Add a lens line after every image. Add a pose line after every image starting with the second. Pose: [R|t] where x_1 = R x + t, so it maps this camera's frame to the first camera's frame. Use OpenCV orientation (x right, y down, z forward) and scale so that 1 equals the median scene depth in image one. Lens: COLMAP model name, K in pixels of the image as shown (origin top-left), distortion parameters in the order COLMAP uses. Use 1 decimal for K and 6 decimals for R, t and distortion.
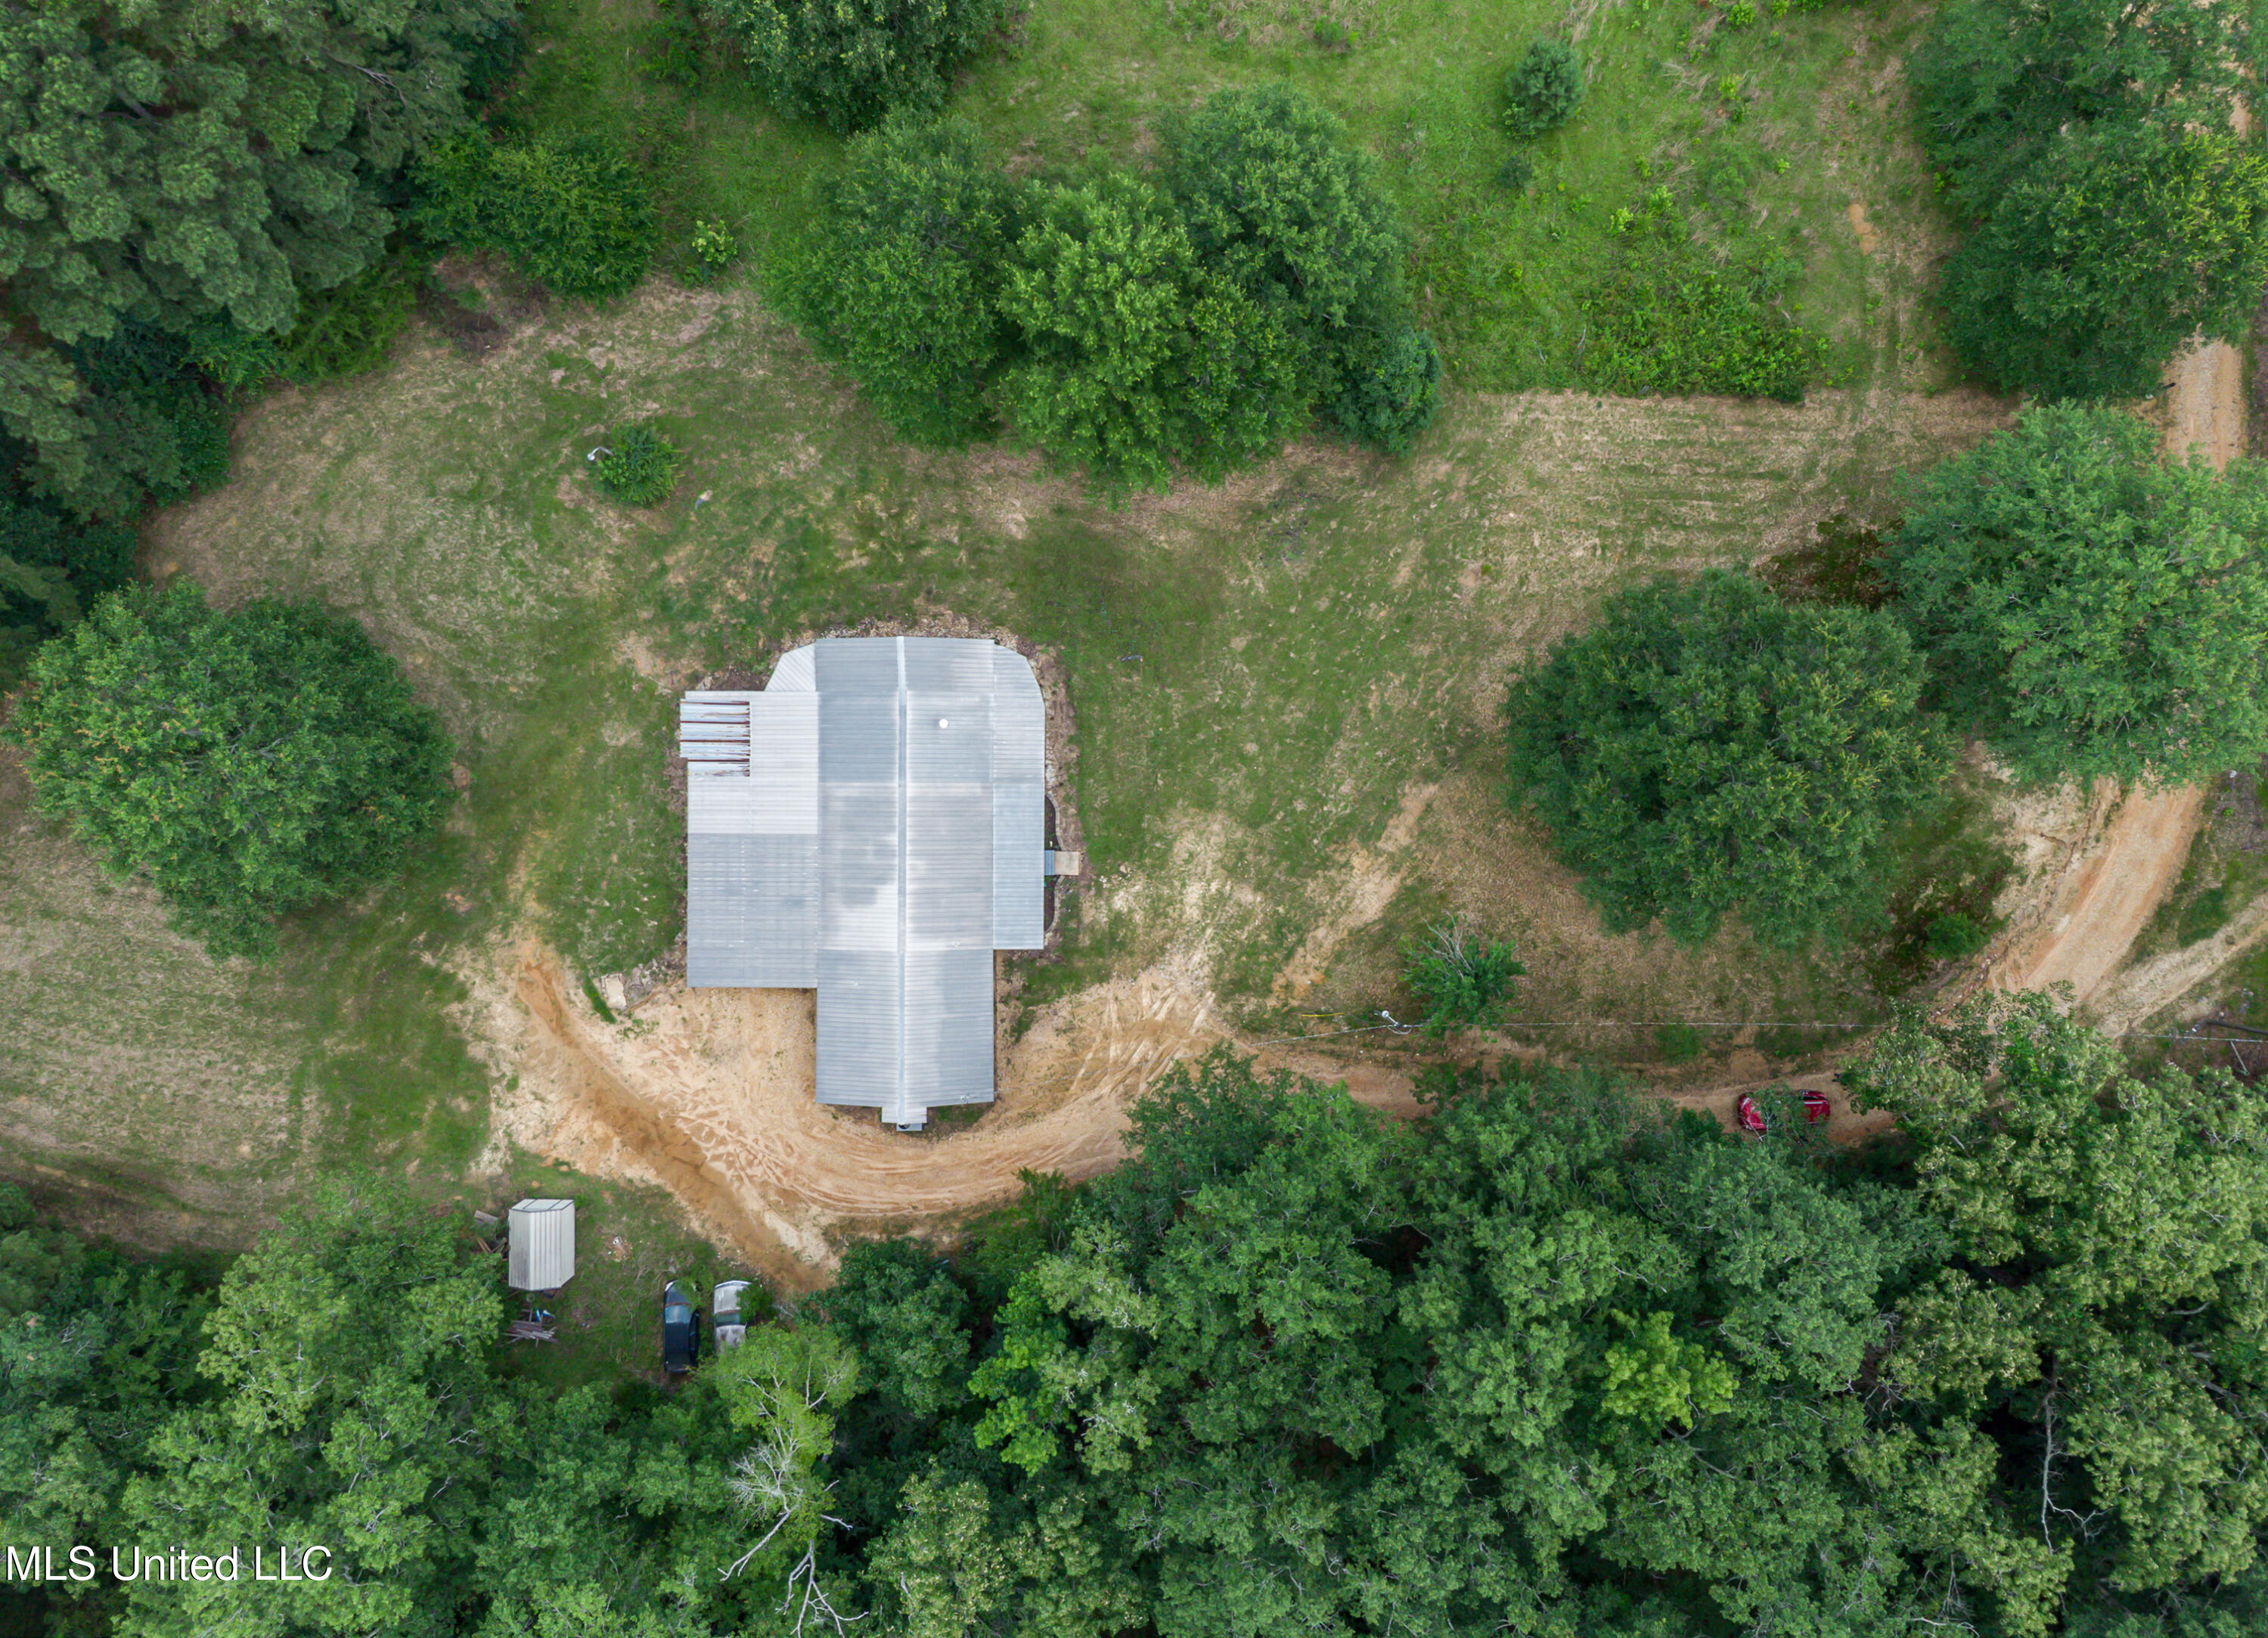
lens RADIAL K [[1729.3, 0, 1144.2], [0, 1729.3, 813.7], [0, 0, 1]] dist [0.175111, -0.569623]
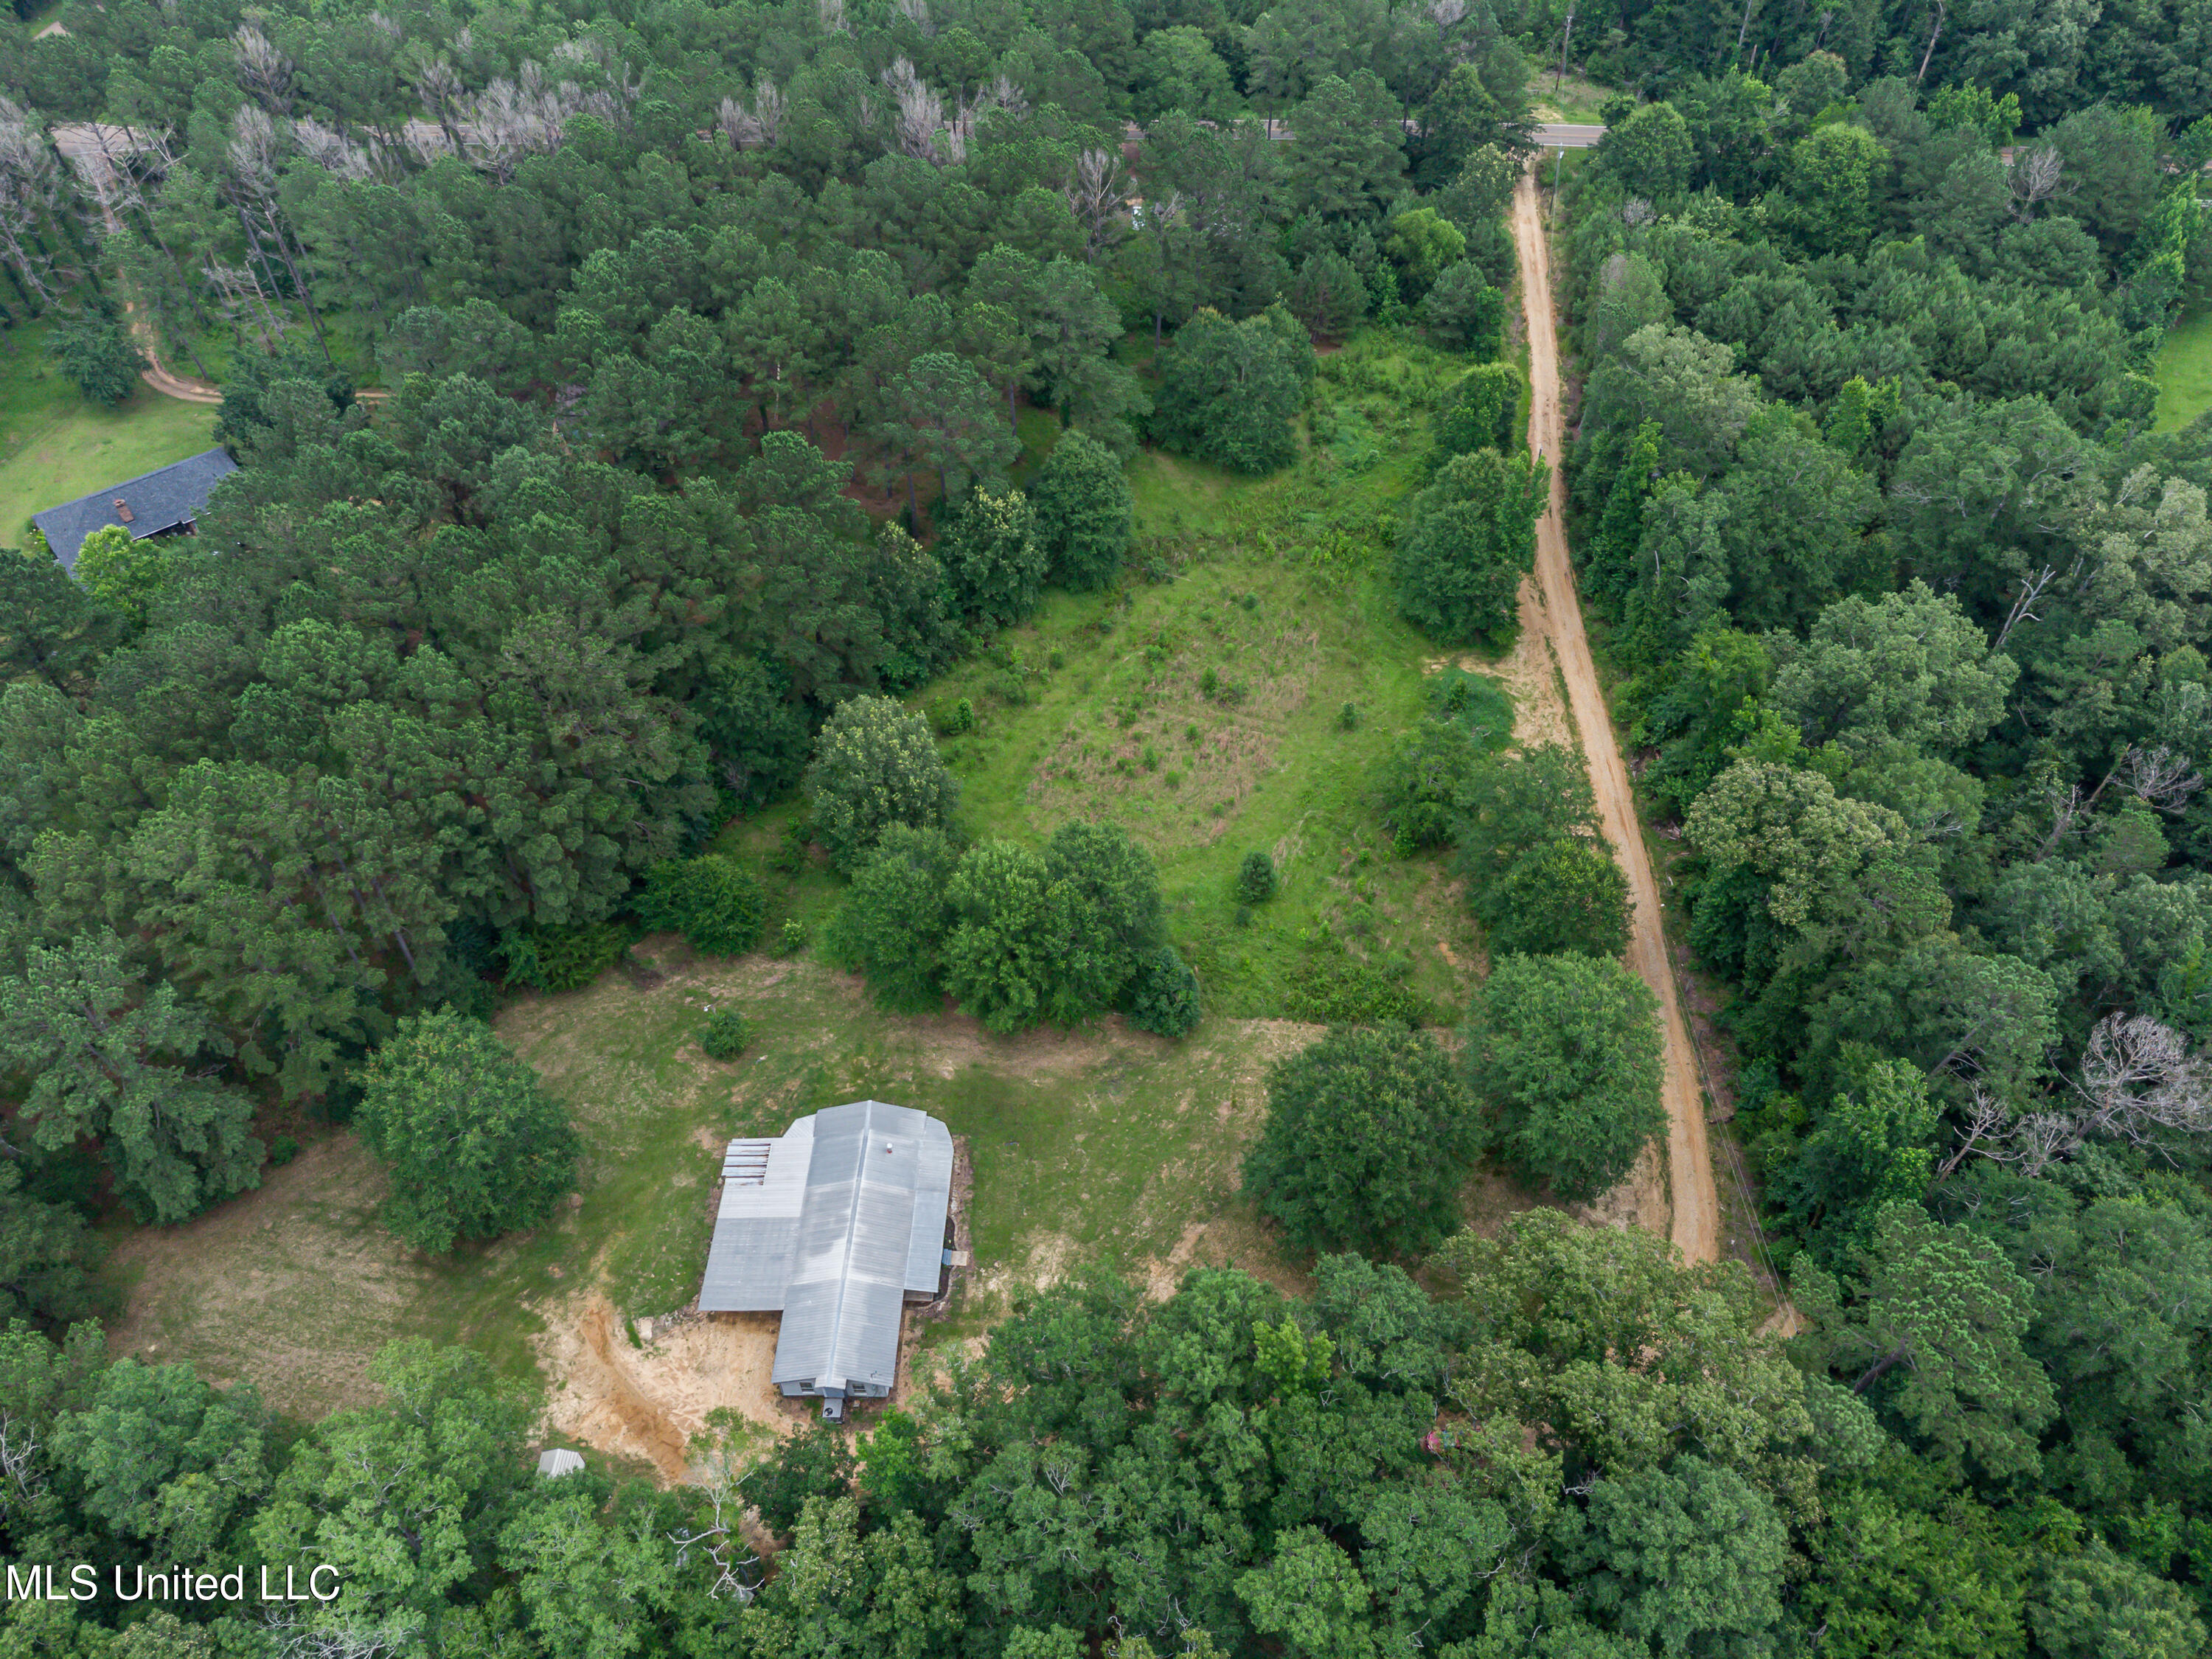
lens RADIAL K [[1641.1, 0, 1132.0], [0, 1641.1, 817.2], [0, 0, 1]] dist [-0.001752, 0.016639]
pose [[0.999791, 0.018532, -0.008600, 0.110962], [-0.019472, 0.736884, -0.675739, 0.709990], [-0.006186, 0.675765, 0.737091, -0.313156]]
